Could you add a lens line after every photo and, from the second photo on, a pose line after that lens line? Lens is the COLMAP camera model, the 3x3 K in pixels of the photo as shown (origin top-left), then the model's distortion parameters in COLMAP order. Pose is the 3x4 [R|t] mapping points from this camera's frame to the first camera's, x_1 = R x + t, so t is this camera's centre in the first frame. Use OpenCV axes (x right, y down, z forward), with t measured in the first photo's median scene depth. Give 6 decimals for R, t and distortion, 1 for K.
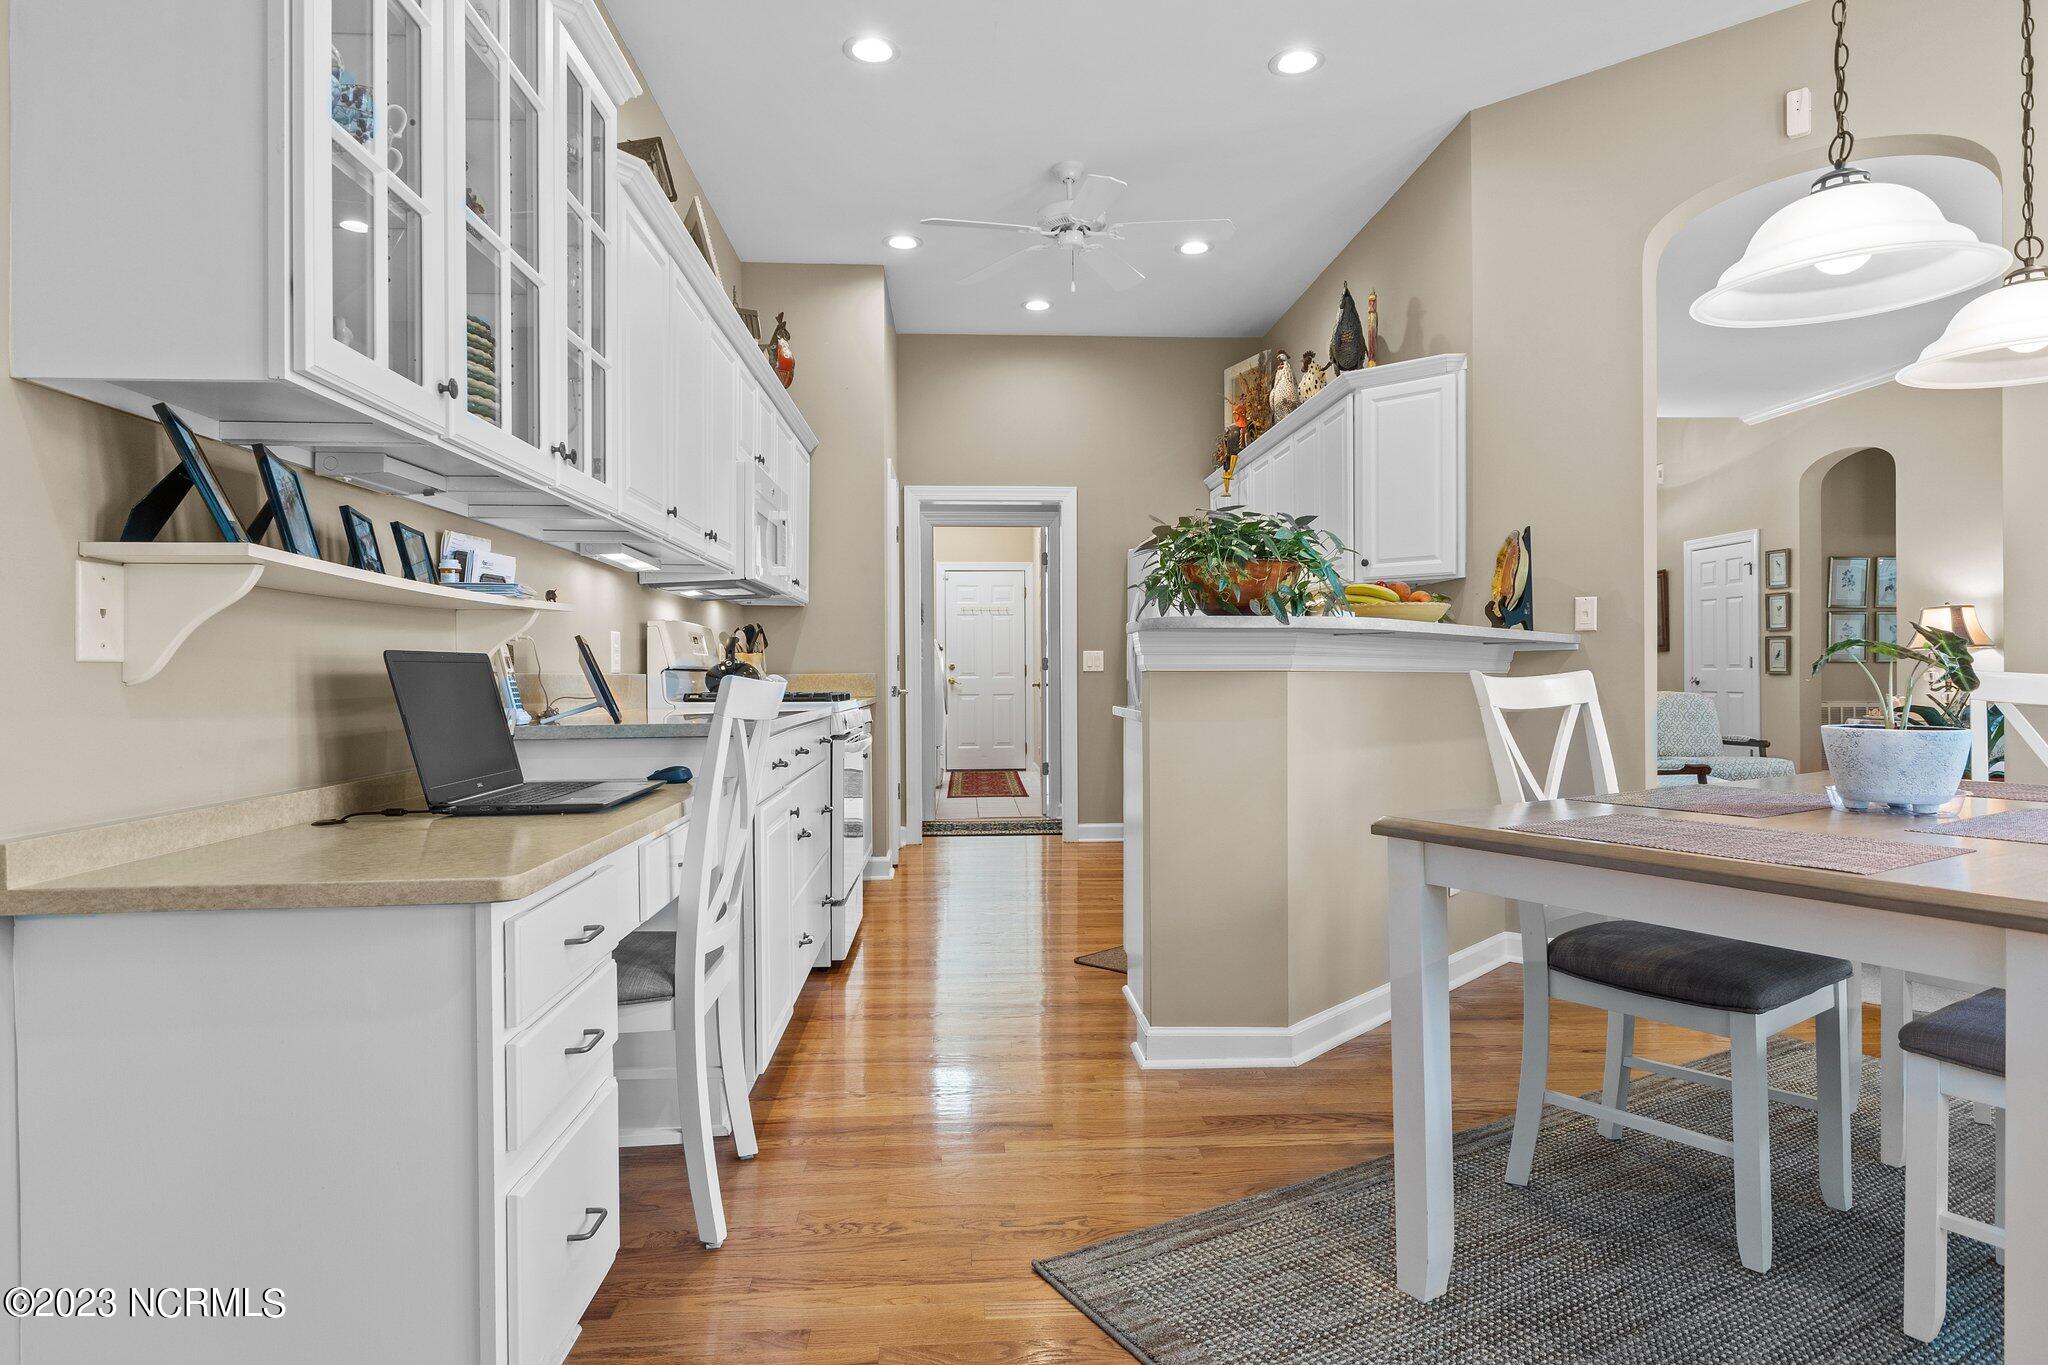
lens RADIAL K [[1164.9, 0, 1017.4], [0, 1164.9, 677.3], [0, 0, 1]] dist [-0.006001, -0.001036]
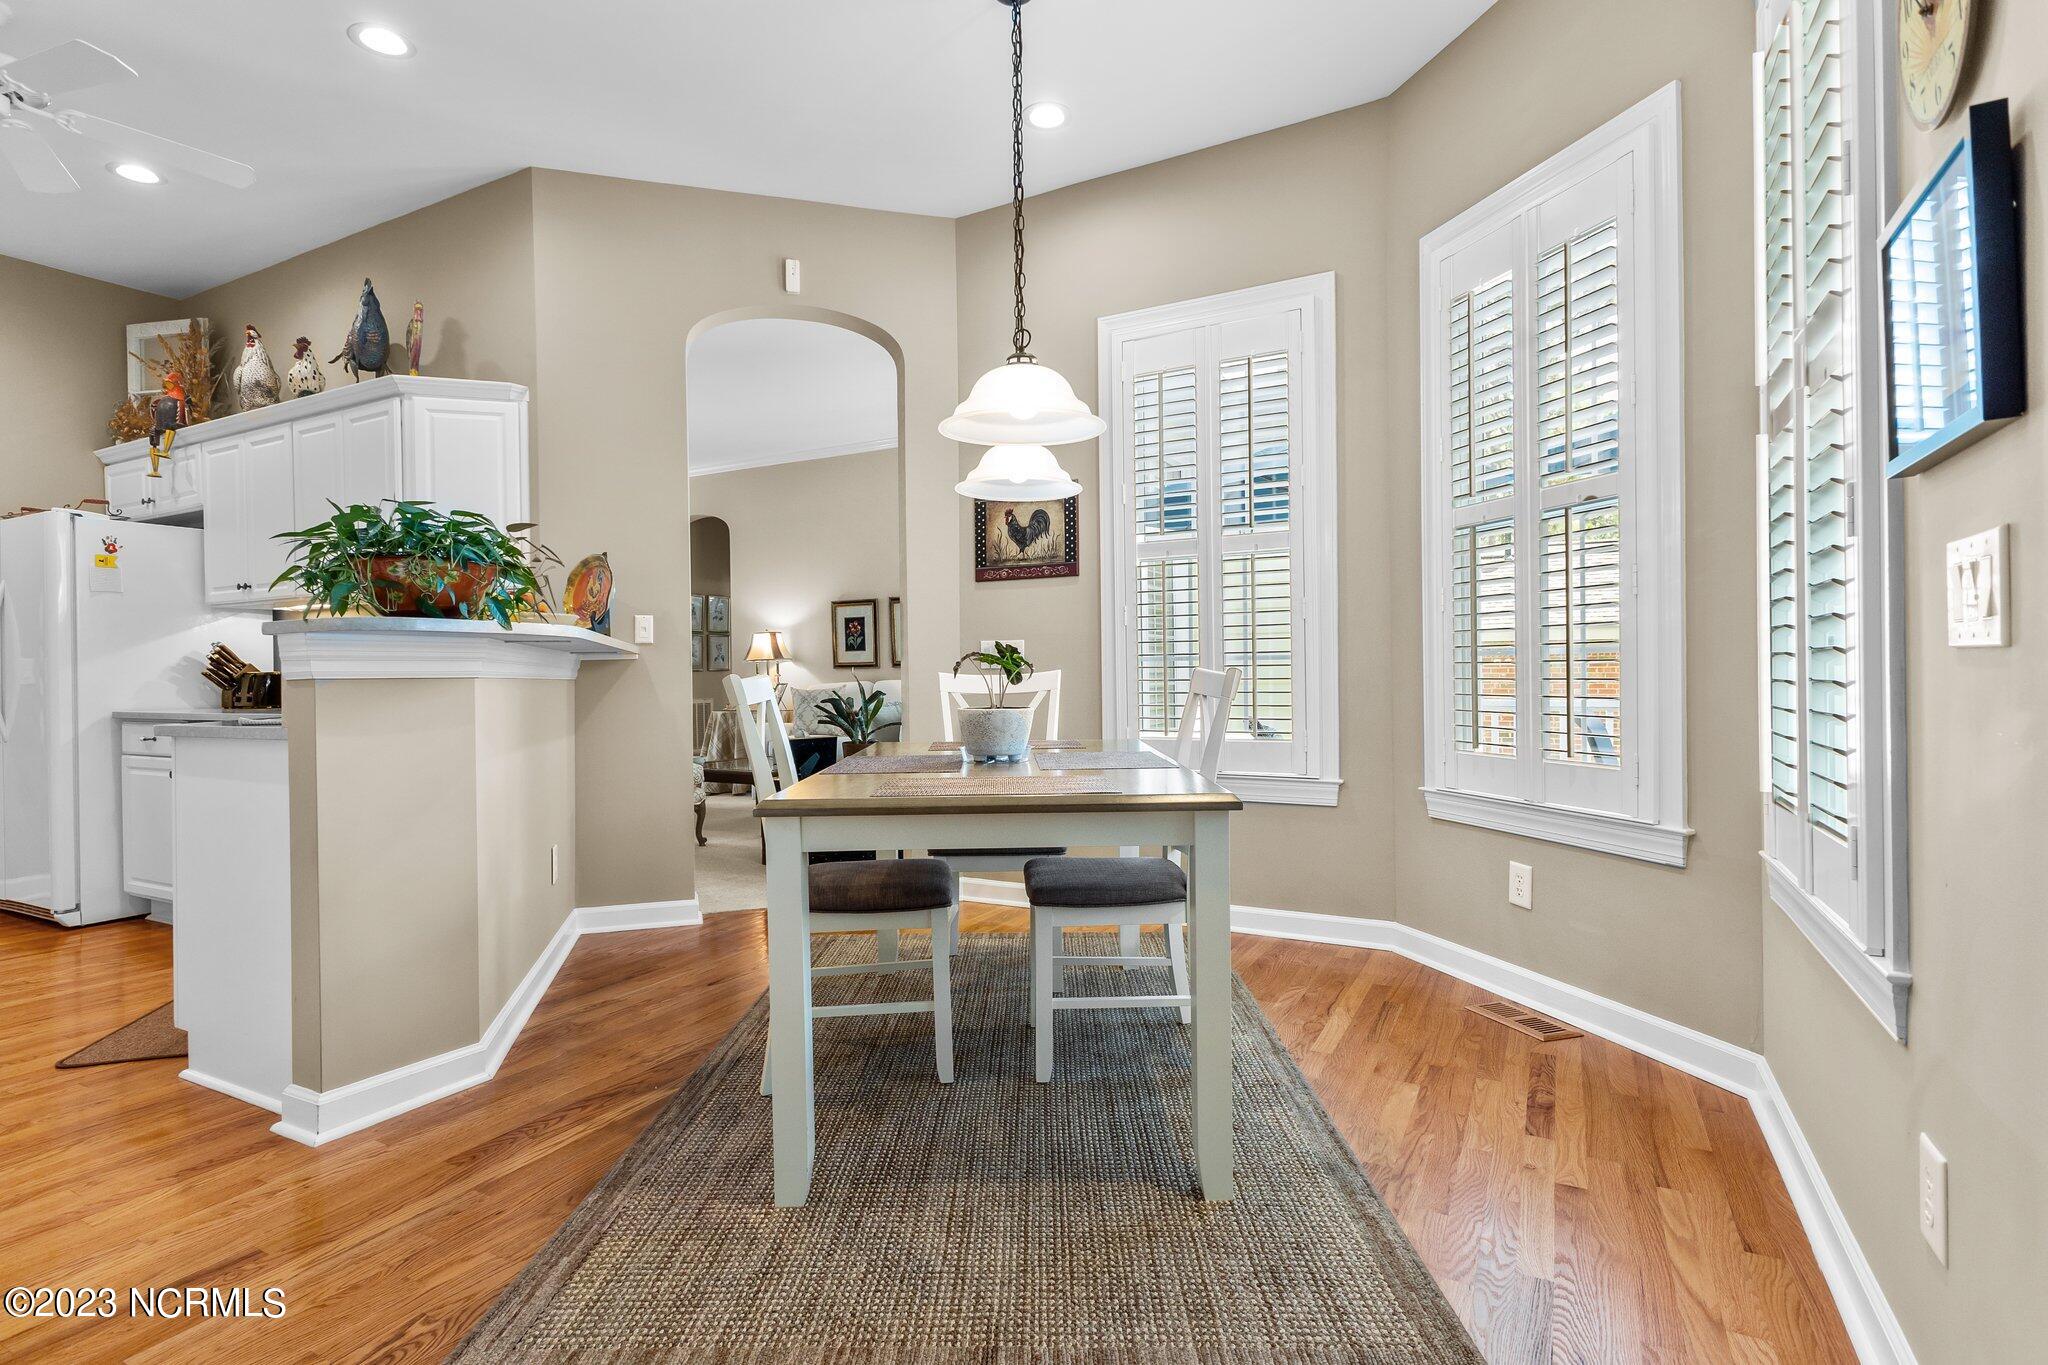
lens RADIAL K [[993.1, 0, 1033.7], [0, 993.1, 672.0], [0, 0, 1]] dist [0.002592, -0.001387]
pose [[0.508909, -0.003727, 0.860812, -0.164434], [0.015770, 0.999863, -0.004994, 0.001101], [-0.860676, 0.016117, 0.508898, 0.112846]]
